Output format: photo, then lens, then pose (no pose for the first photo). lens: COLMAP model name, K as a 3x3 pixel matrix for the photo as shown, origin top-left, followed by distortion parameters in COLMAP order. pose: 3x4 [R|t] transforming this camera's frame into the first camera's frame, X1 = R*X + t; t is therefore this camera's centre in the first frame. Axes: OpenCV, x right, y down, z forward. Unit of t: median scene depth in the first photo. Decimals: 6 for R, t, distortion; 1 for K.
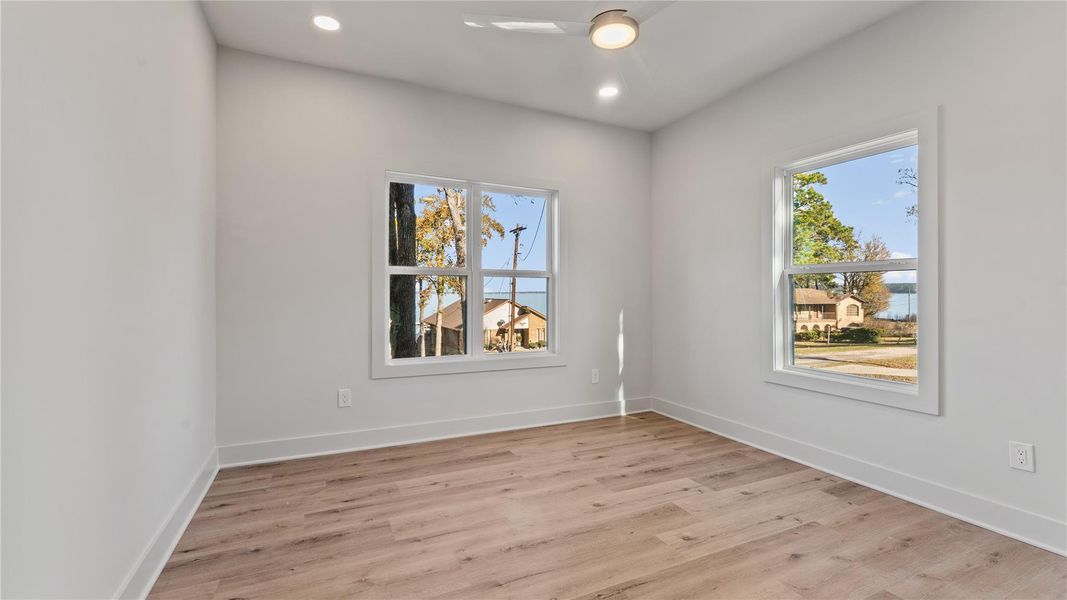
lens RADIAL K [[446.6, 0, 533.7], [0, 446.6, 293.7], [0, 0, 1]] dist [-0.000582, 0.000066]
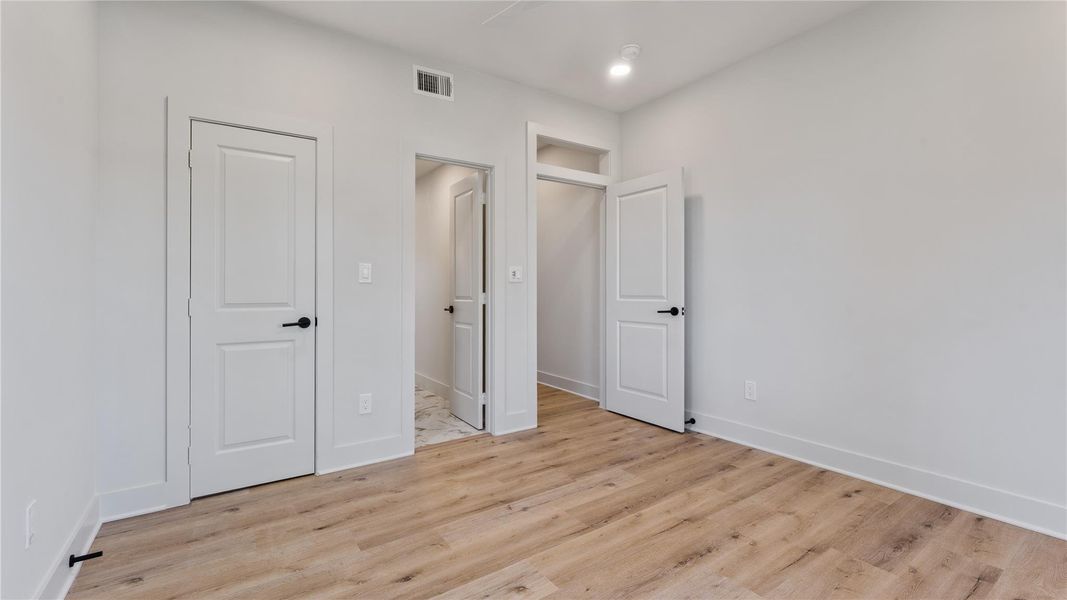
lens RADIAL K [[446.6, 0, 533.0], [0, 446.6, 295.6], [0, 0, 1]] dist [-0.000582, 0.000066]
pose [[-0.986793, 0.003482, -0.161949, 0.473285], [0.002248, 0.999967, 0.007805, 0.017854], [0.161970, 0.007338, -0.986768, 1.886911]]
